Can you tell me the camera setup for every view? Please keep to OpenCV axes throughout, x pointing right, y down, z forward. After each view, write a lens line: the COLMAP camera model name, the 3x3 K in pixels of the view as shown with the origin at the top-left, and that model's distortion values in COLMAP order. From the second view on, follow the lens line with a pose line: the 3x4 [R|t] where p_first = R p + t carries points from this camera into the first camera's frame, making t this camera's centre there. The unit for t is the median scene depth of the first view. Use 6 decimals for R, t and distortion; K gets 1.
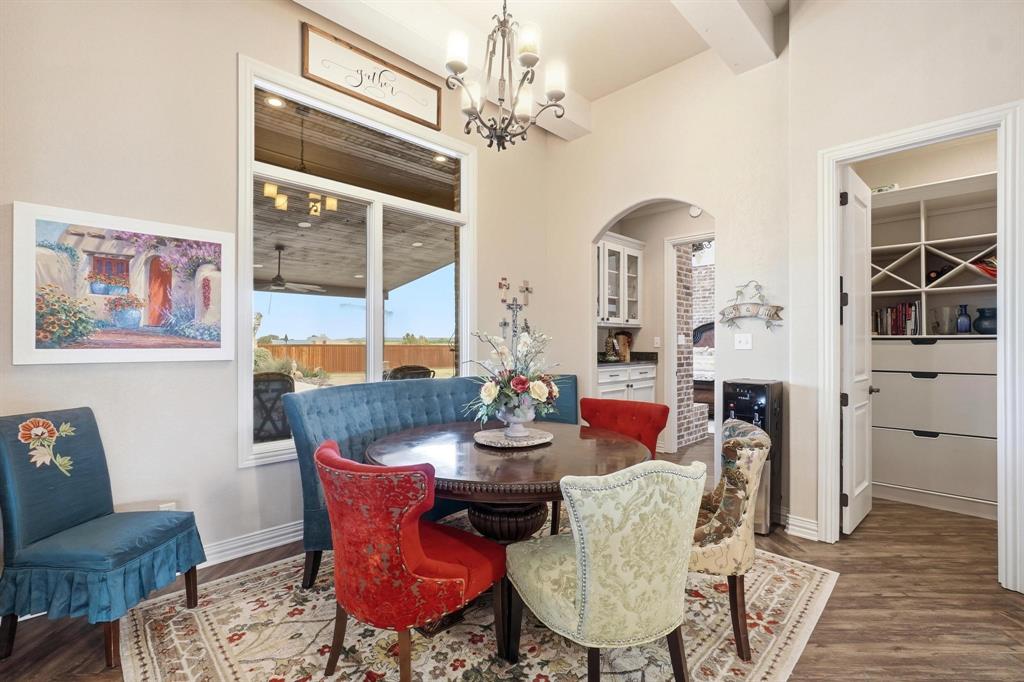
lens RADIAL K [[449.4, 0, 506.9], [0, 449.4, 343.4], [0, 0, 1]] dist [0.001110, 0.000800]
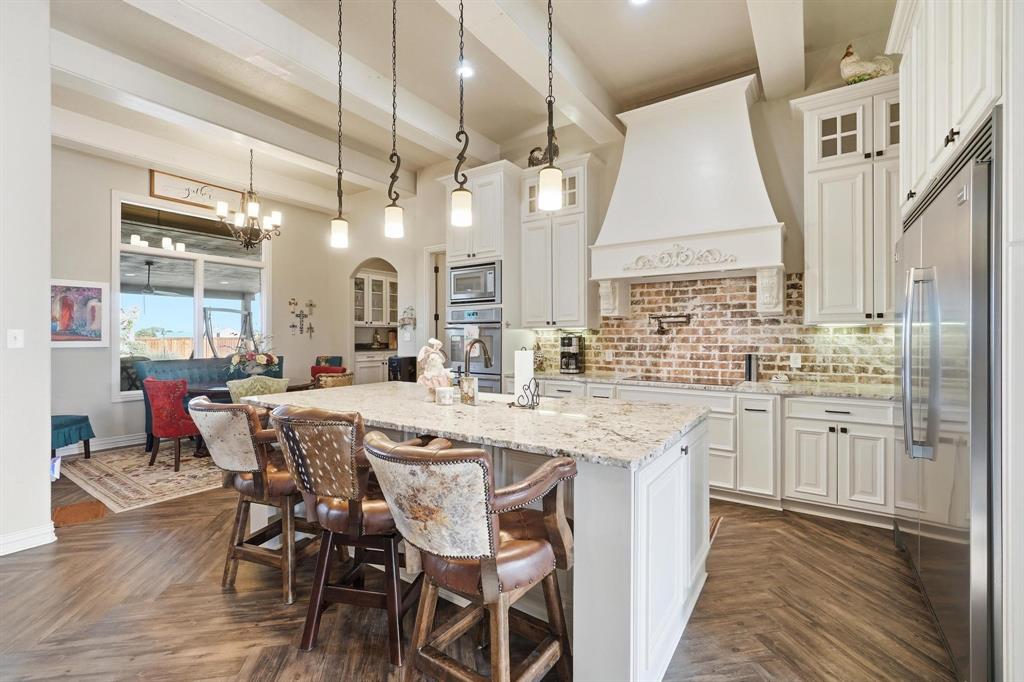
lens RADIAL K [[449.4, 0, 510.9], [0, 449.4, 335.6], [0, 0, 1]] dist [0.001110, 0.000800]
pose [[0.982952, -0.001282, 0.183857, 0.726771], [0.001256, 0.999999, 0.000257, -0.010625], [-0.183857, -0.000021, 0.982953, -1.204800]]
